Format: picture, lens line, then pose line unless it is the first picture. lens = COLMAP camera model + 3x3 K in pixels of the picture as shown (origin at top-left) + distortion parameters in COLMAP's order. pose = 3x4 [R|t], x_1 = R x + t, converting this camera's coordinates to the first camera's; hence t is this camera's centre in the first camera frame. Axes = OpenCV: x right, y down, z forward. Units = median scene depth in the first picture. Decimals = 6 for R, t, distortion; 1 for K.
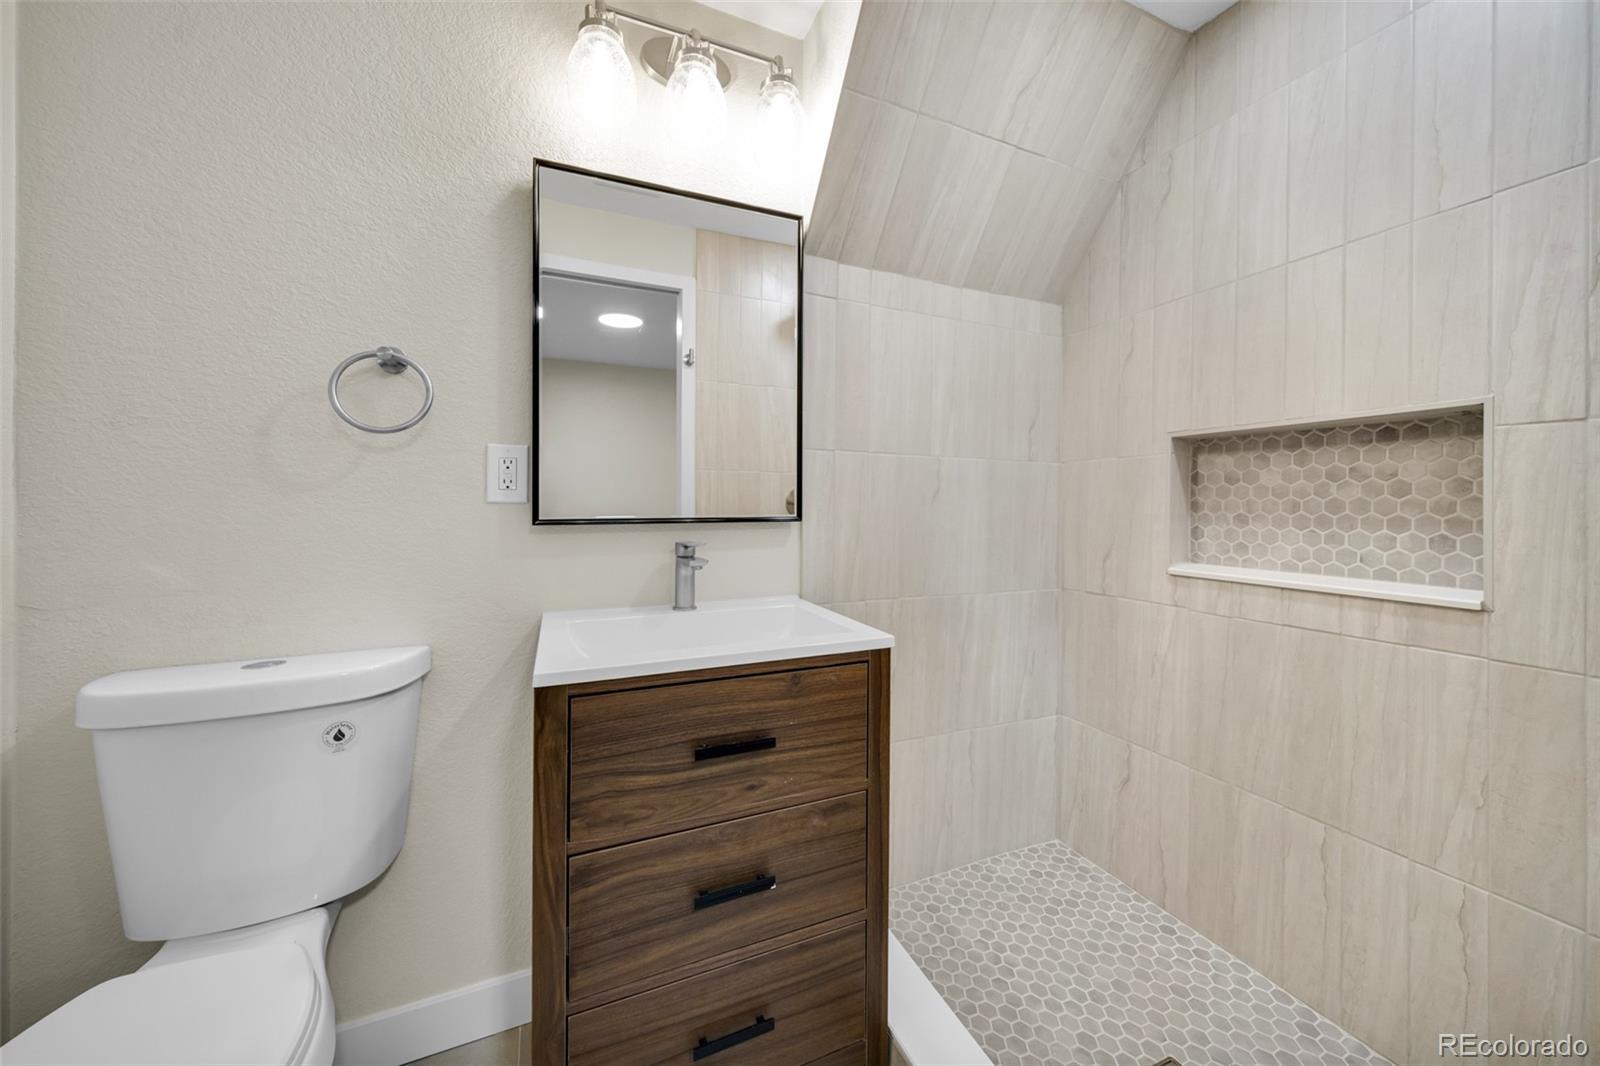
lens RADIAL K [[568.0, 0, 800.2], [0, 568.0, 507.0], [0, 0, 1]] dist [-0.002149, -0.000226]
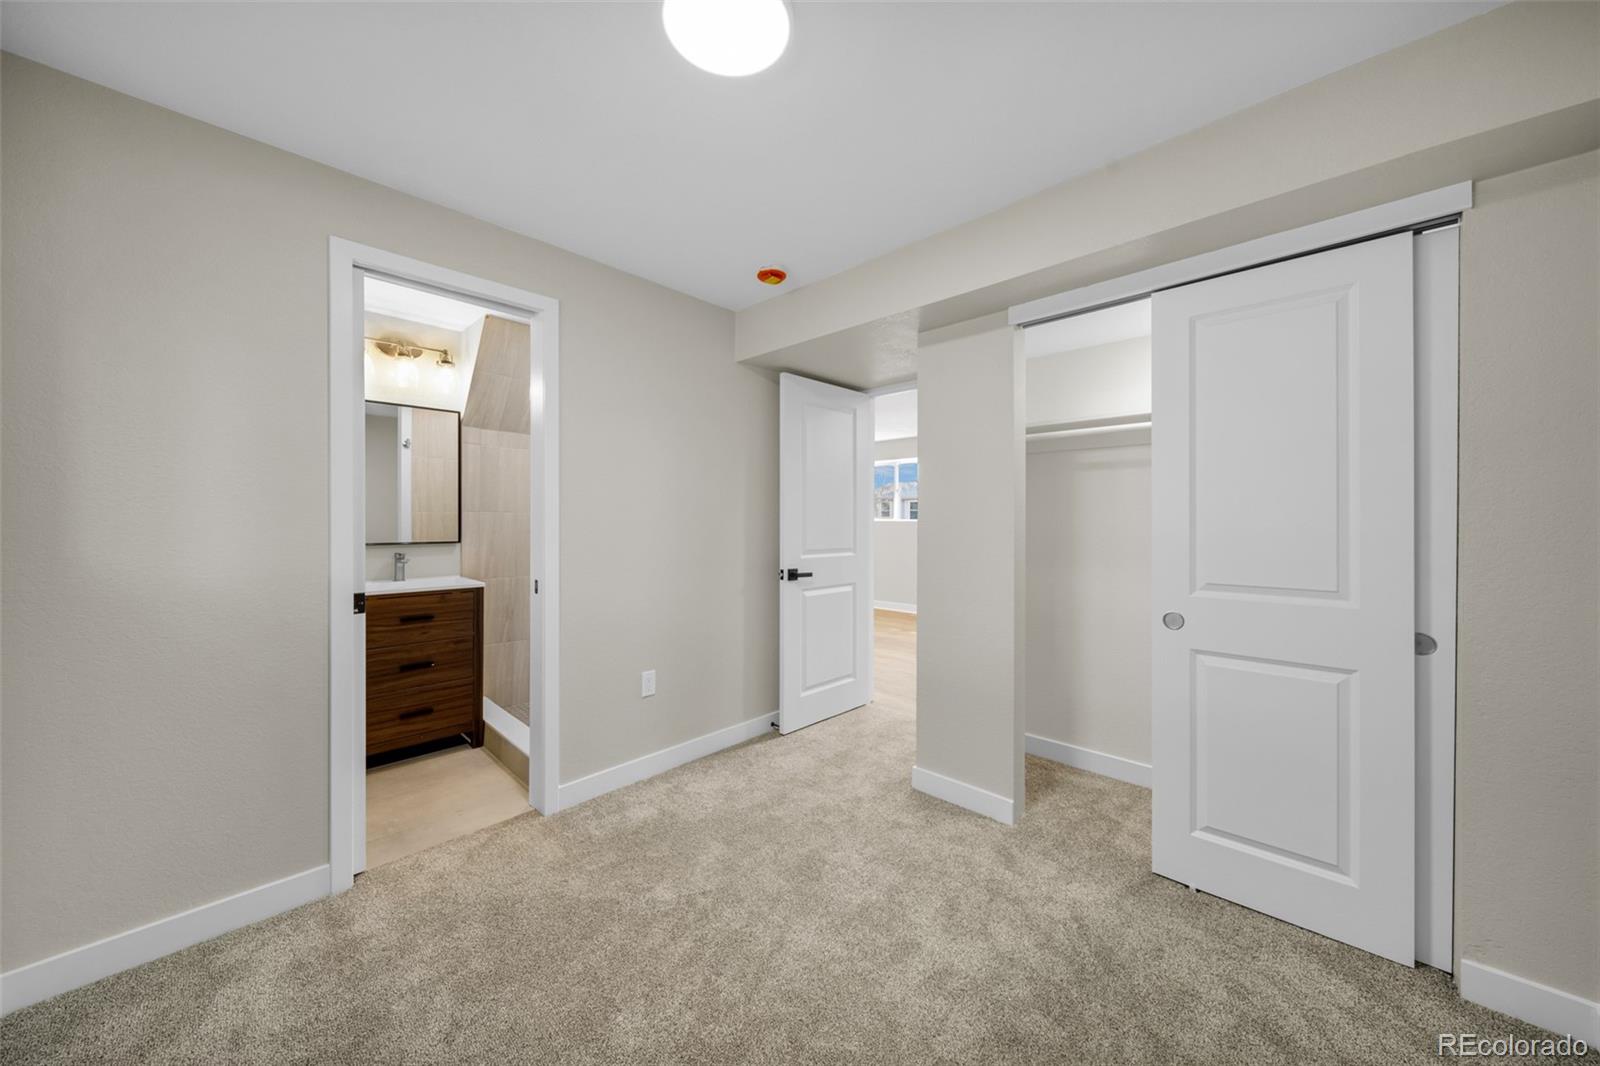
lens RADIAL K [[563.1, 0, 793.4], [0, 563.1, 522.5], [0, 0, 1]] dist [0.000448, -0.000107]
pose [[0.924637, -0.003122, 0.380837, 0.460970], [0.005849, 0.999965, -0.006003, -0.044106], [-0.380805, 0.007778, 0.924623, -1.964544]]
